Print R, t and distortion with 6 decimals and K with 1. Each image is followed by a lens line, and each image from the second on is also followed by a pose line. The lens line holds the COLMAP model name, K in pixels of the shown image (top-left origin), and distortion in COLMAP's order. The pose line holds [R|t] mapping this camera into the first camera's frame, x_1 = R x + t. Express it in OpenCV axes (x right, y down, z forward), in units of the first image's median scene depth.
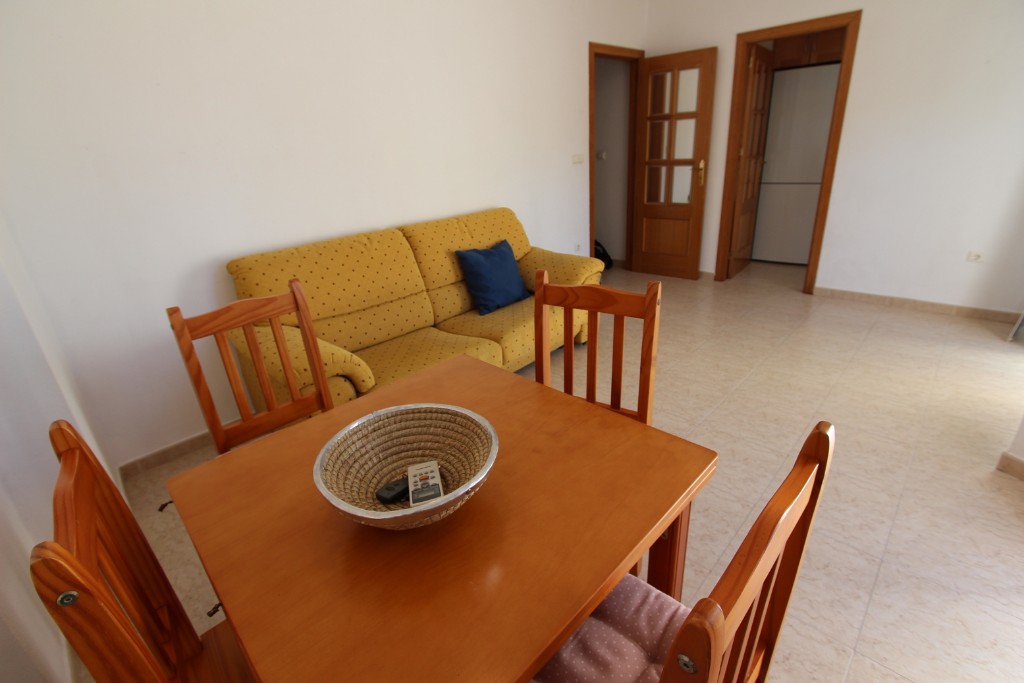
lens RADIAL K [[468.5, 0, 512.6], [0, 468.5, 339.8], [0, 0, 1]] dist [-0.020330, 0.003474]
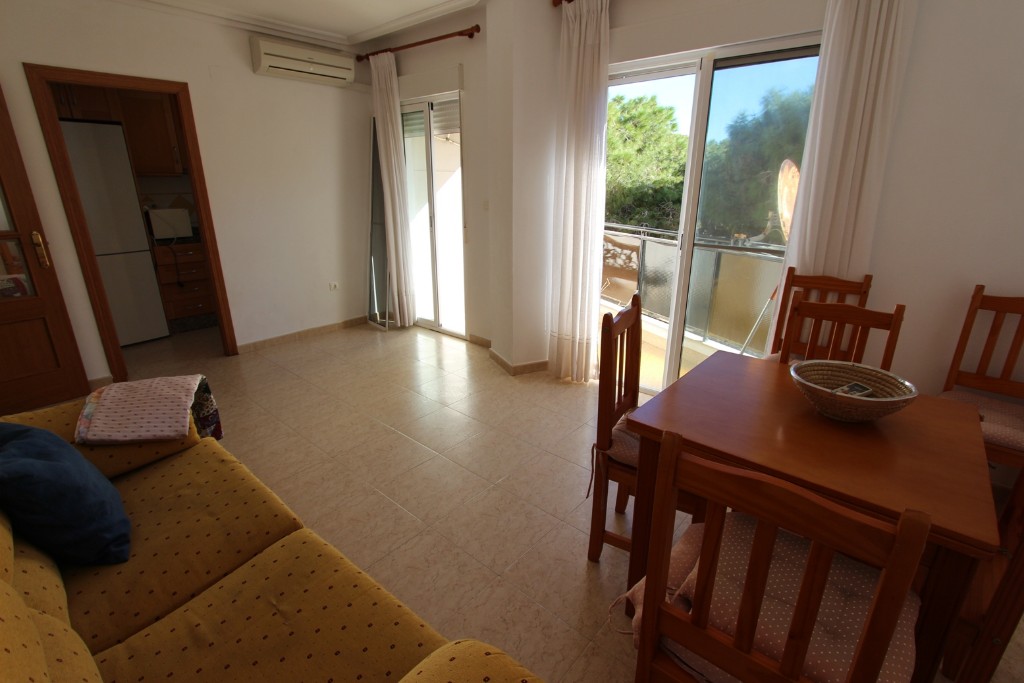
lens RADIAL K [[474.2, 0, 501.8], [0, 474.2, 337.1], [0, 0, 1]] dist [-0.018730, 0.002417]
pose [[-0.036519, -0.255459, 0.966130, -0.799563], [0.388515, 0.887092, 0.249246, -0.373013], [-0.920719, 0.384458, 0.066854, 0.901384]]
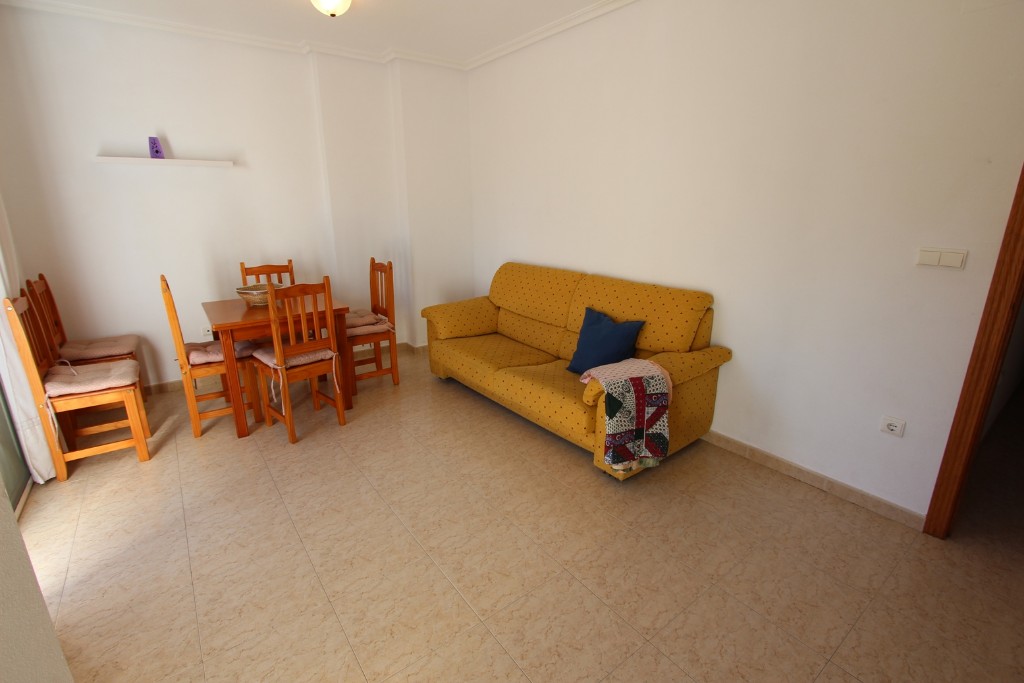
lens RADIAL K [[468.5, 0, 514.3], [0, 468.5, 341.0], [0, 0, 1]] dist [-0.020330, 0.003474]
pose [[-0.149423, 0.336004, -0.929932, 1.506880], [-0.367537, 0.854229, 0.367707, -0.744734], [0.917926, 0.396729, -0.004148, 1.450270]]
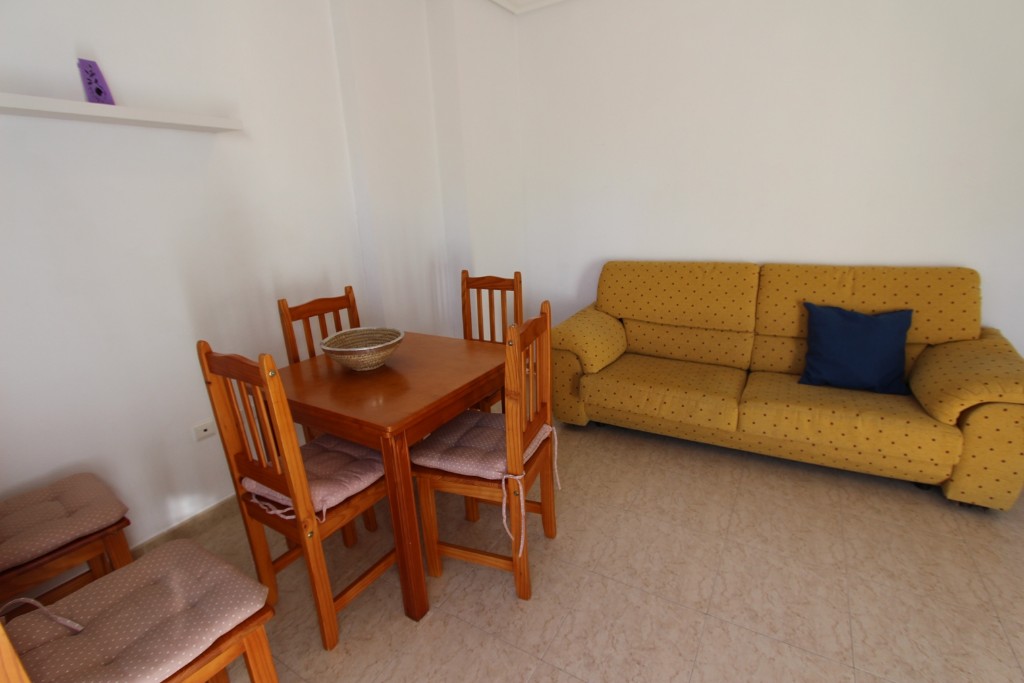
lens RADIAL K [[474.2, 0, 517.7], [0, 474.2, 338.8], [0, 0, 1]] dist [-0.018730, 0.002417]
pose [[0.234345, 0.318350, -0.918551, 0.930158], [-0.338207, 0.912538, 0.229981, -0.244901], [0.911427, 0.256765, 0.321517, 0.429907]]
